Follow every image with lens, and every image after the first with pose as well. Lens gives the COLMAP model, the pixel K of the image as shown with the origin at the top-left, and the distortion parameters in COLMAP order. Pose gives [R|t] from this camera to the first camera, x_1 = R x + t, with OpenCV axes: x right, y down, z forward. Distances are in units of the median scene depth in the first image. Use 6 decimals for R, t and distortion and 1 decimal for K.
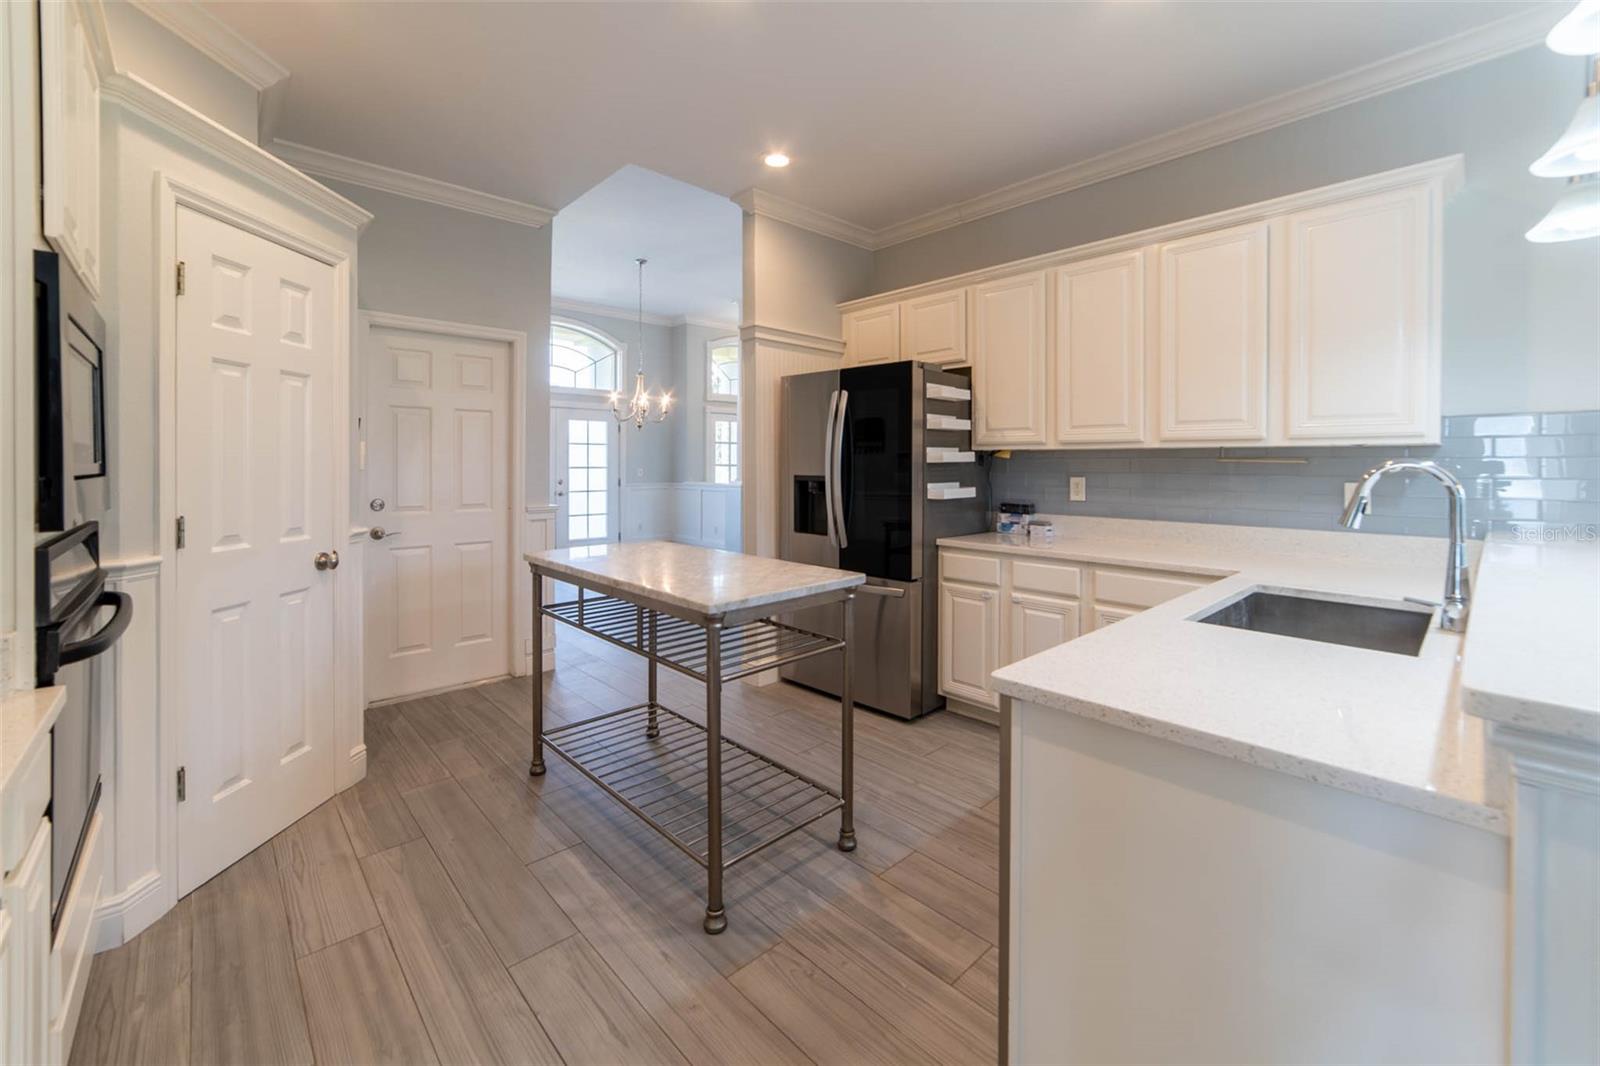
lens RADIAL K [[647.5, 0, 803.9], [0, 647.5, 472.3], [0, 0, 1]] dist [-0.010257, 0.006260]
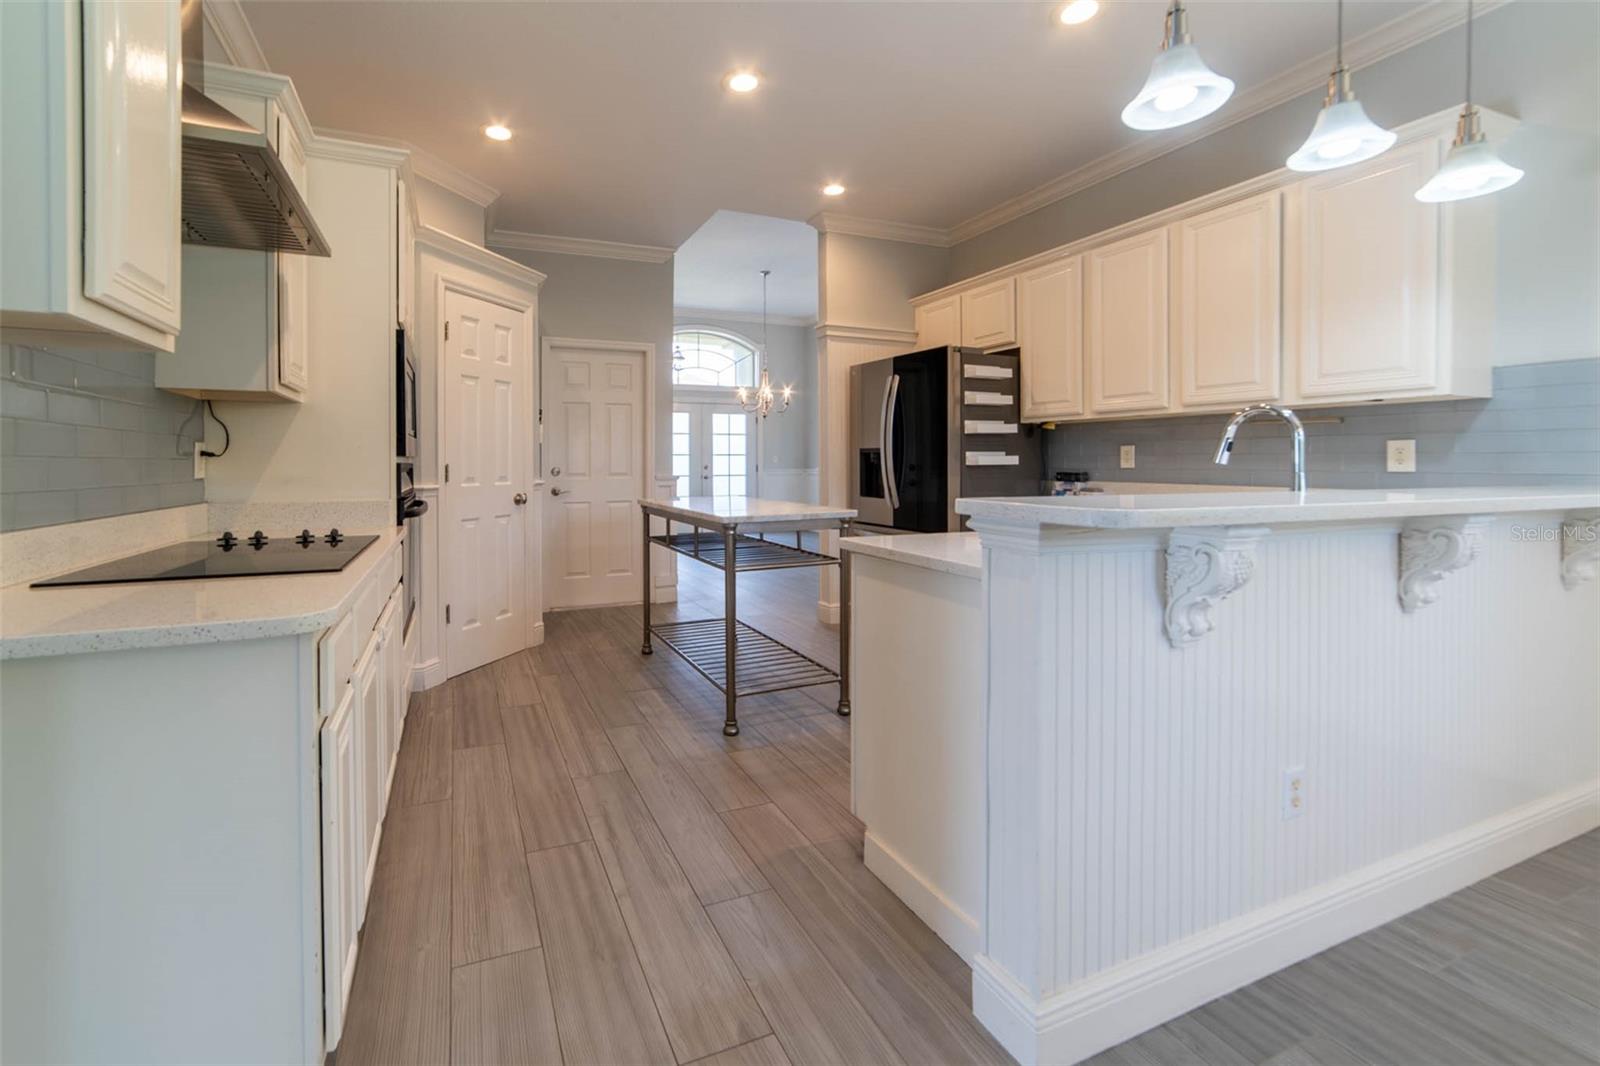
lens RADIAL K [[684.6, 0, 771.0], [0, 684.6, 463.8], [0, 0, 1]] dist [-0.000912, 0.000336]
pose [[0.948489, -0.011764, -0.316590, 0.265759], [0.008011, 0.999881, -0.013153, 0.055729], [0.316707, 0.009939, 0.948471, -0.282086]]
